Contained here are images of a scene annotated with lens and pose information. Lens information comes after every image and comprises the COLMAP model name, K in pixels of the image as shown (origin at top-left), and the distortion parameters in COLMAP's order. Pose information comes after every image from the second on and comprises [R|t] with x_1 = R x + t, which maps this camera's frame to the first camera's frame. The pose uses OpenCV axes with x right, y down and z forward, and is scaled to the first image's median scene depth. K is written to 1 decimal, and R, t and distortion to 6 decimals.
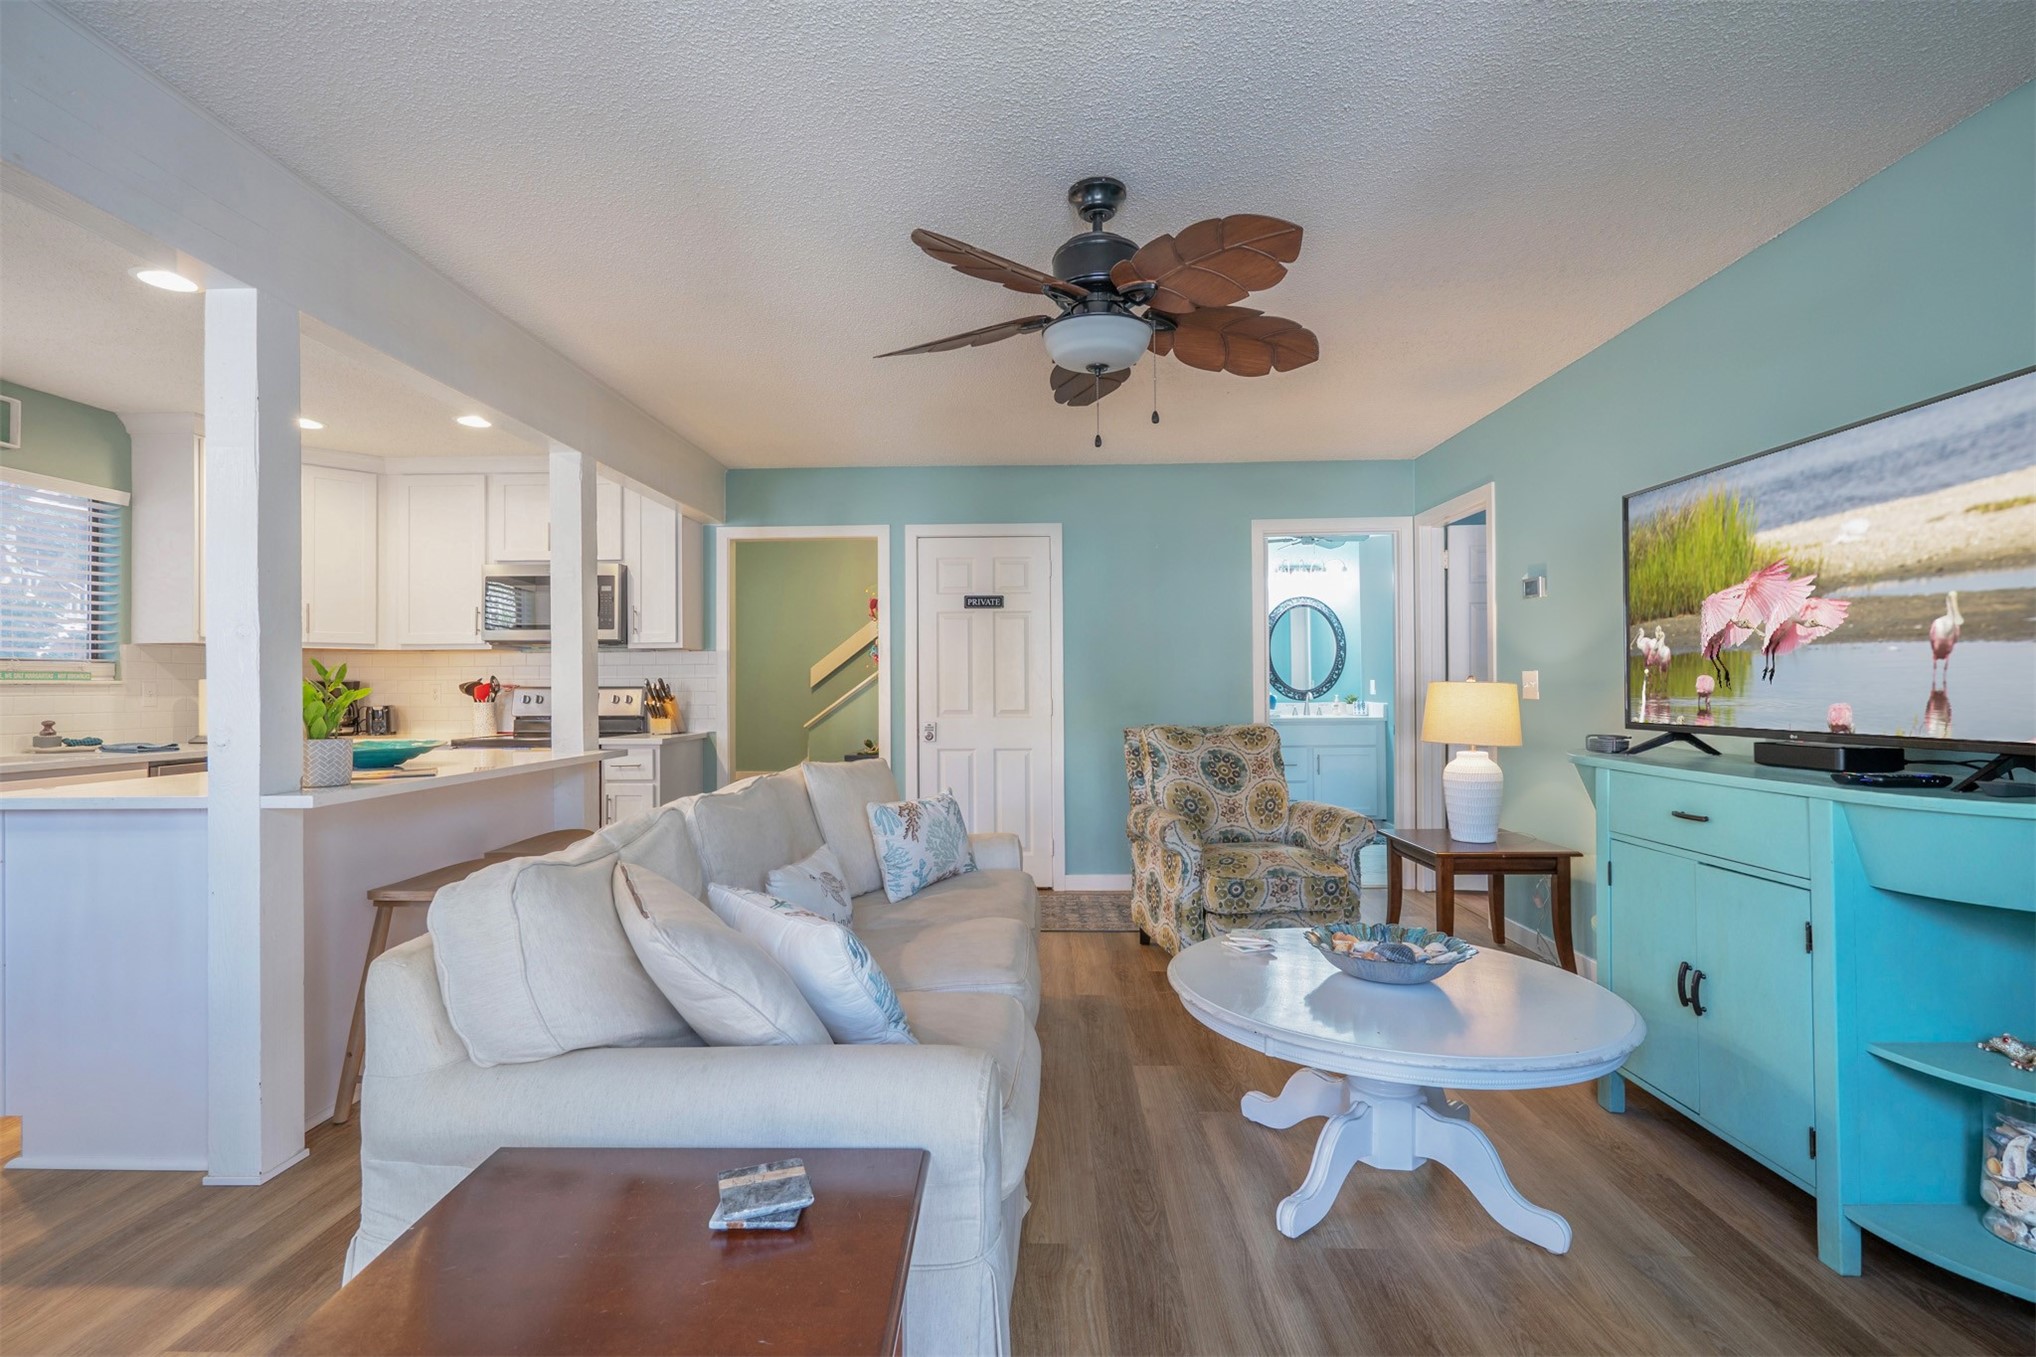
lens RADIAL K [[947.3, 0, 1005.1], [0, 947.3, 687.3], [0, 0, 1]] dist [0.001491, 0.001038]
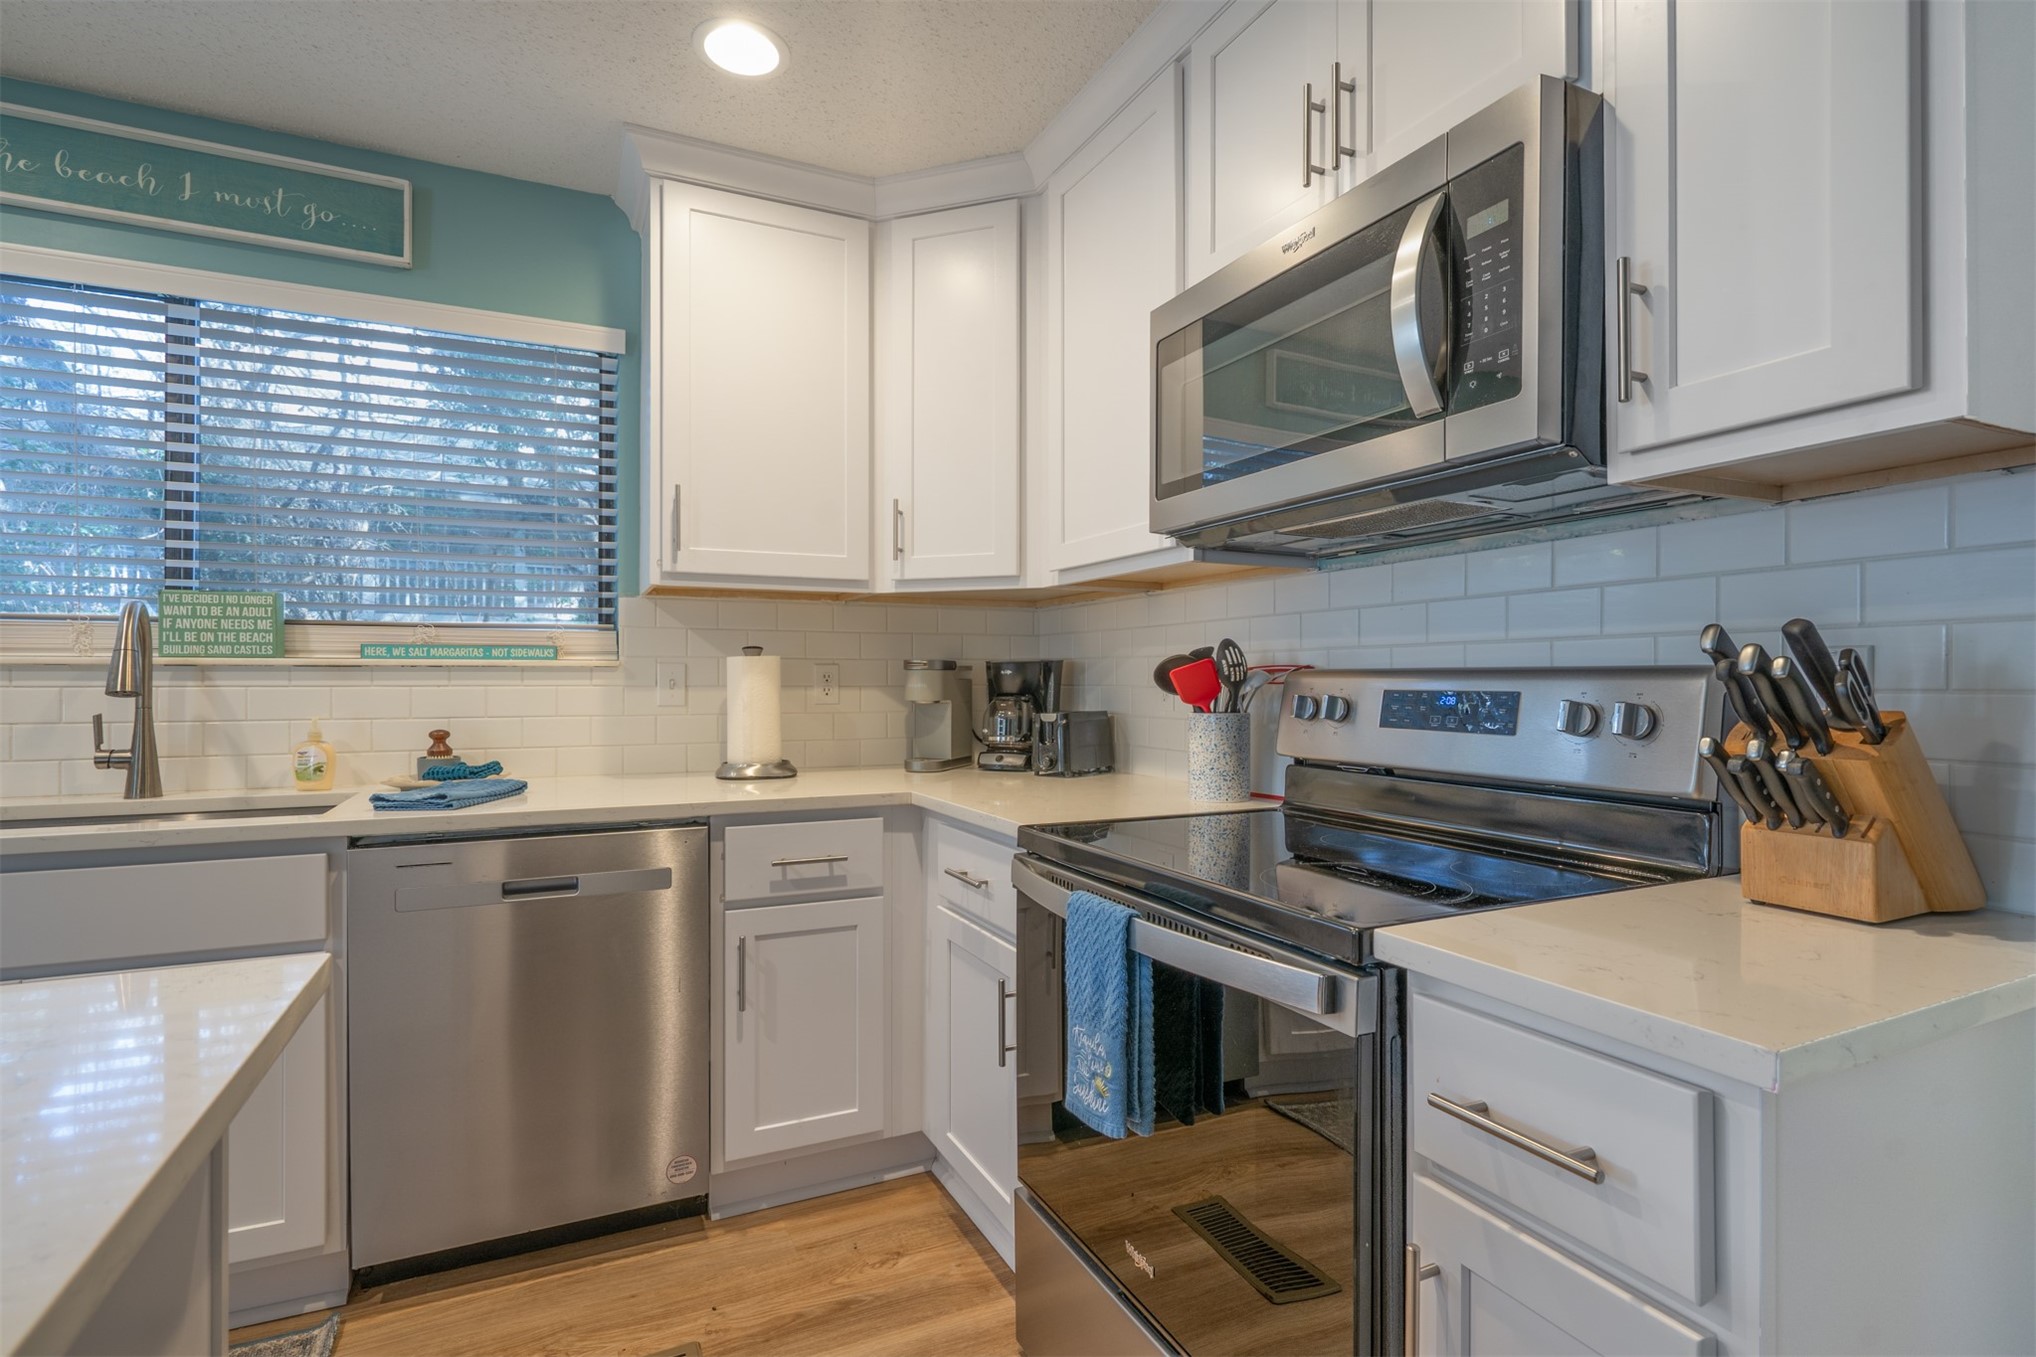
lens RADIAL K [[947.3, 0, 1000.4], [0, 947.3, 672.3], [0, 0, 1]] dist [0.001491, 0.001038]
pose [[0.463897, -0.005571, -0.885871, -0.272569], [-0.005646, 0.999941, -0.009245, 0.003734], [0.885871, 0.009290, 0.463839, 0.776313]]
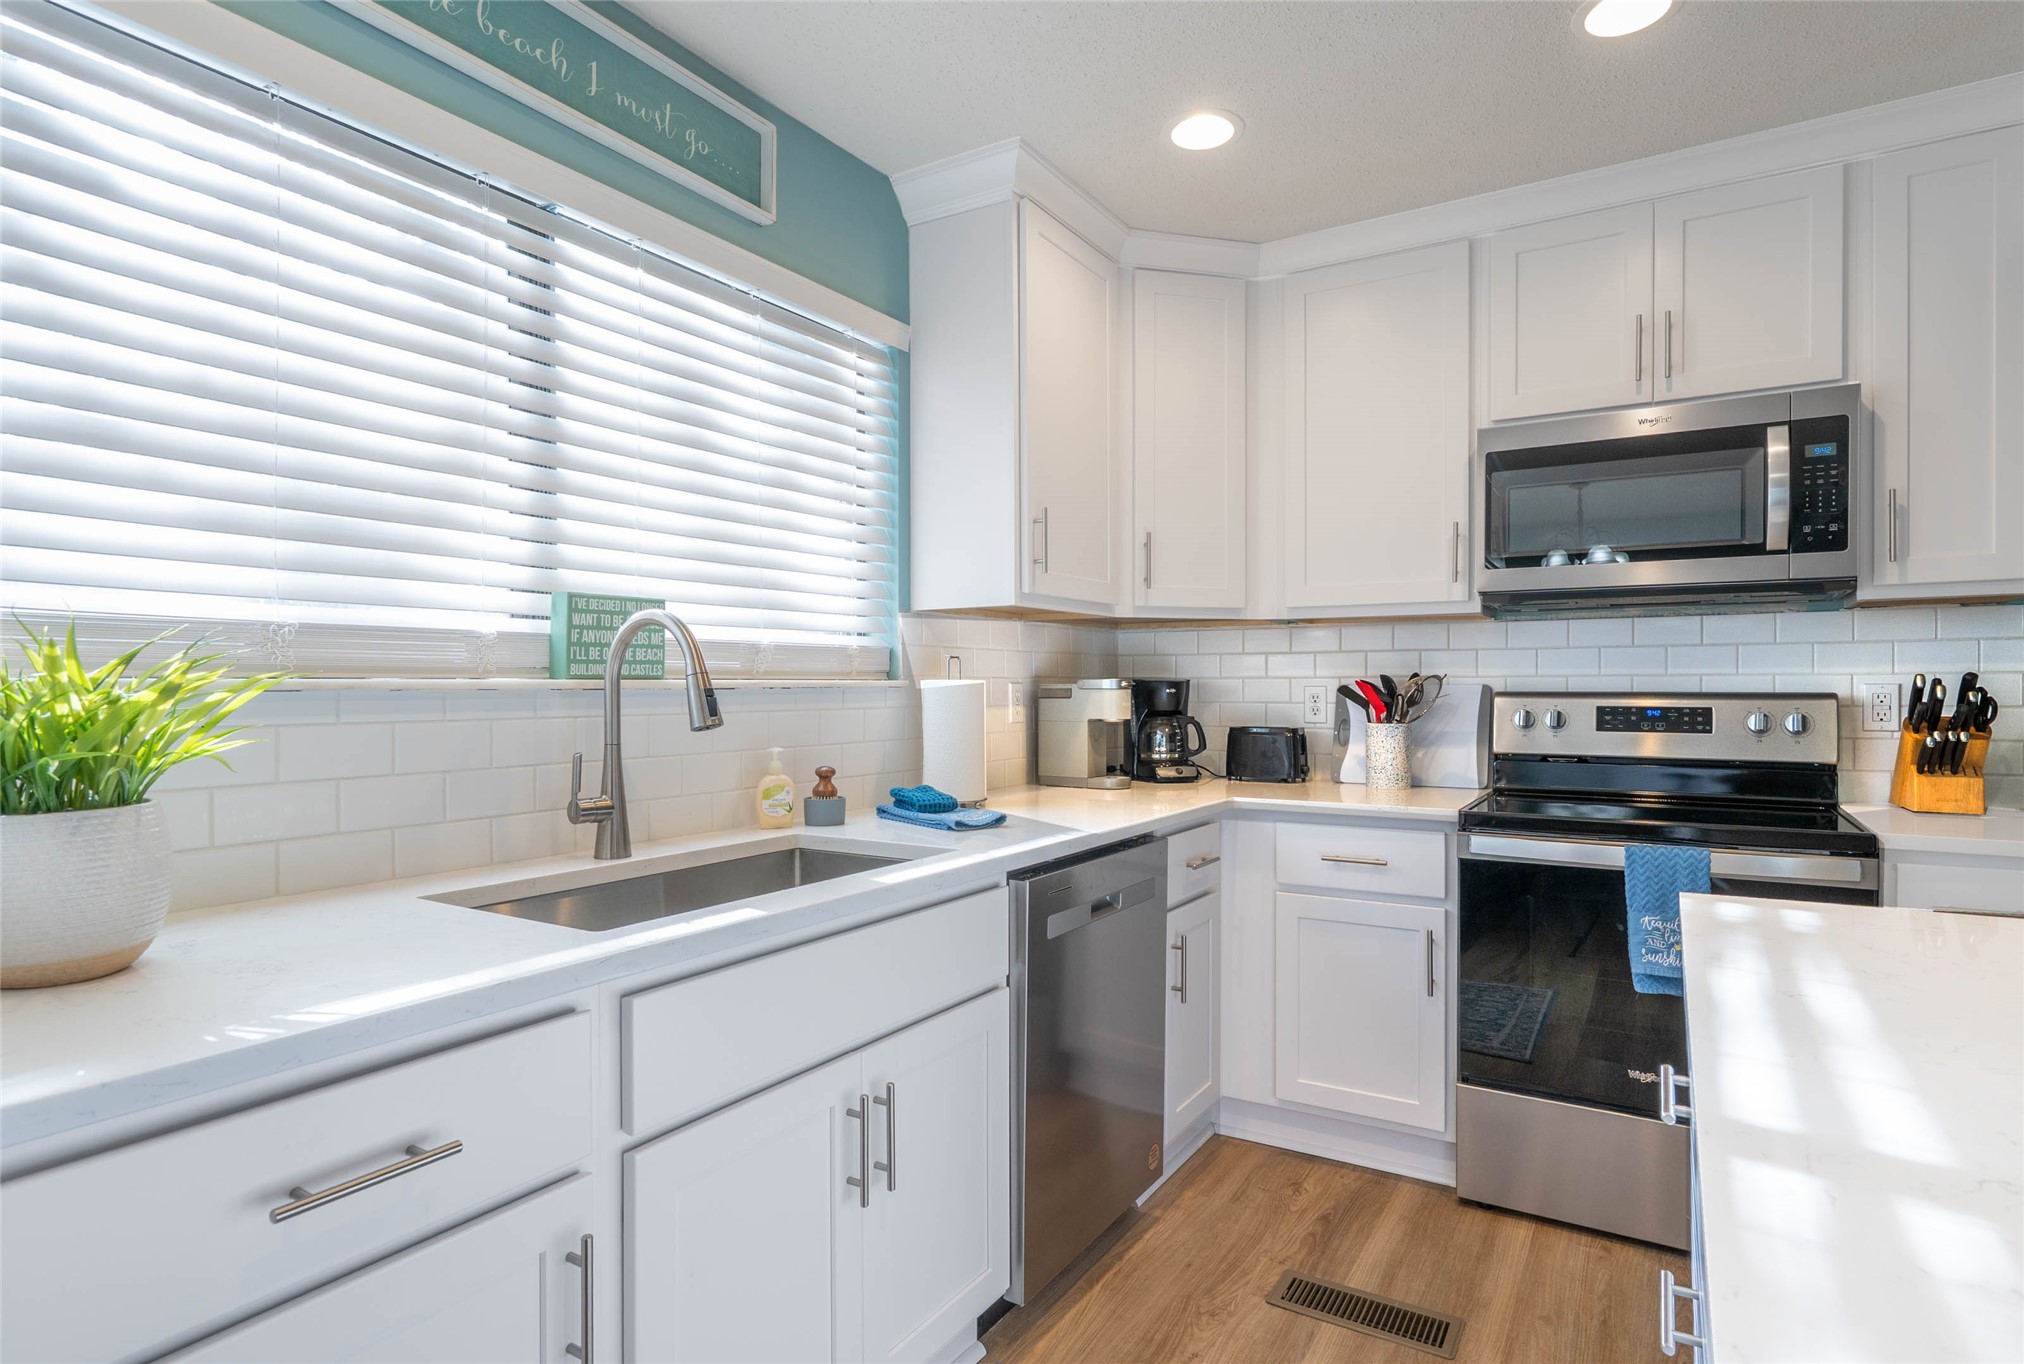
lens RADIAL K [[1091.6, 0, 1003.1], [0, 1091.6, 688.9], [0, 0, 1]] dist [0.008269, 0.000572]
pose [[0.876010, -0.000819, -0.482292, -0.487446], [-0.001852, 0.999985, -0.005063, 0.000516], [0.482290, 0.005329, 0.875996, 0.413166]]
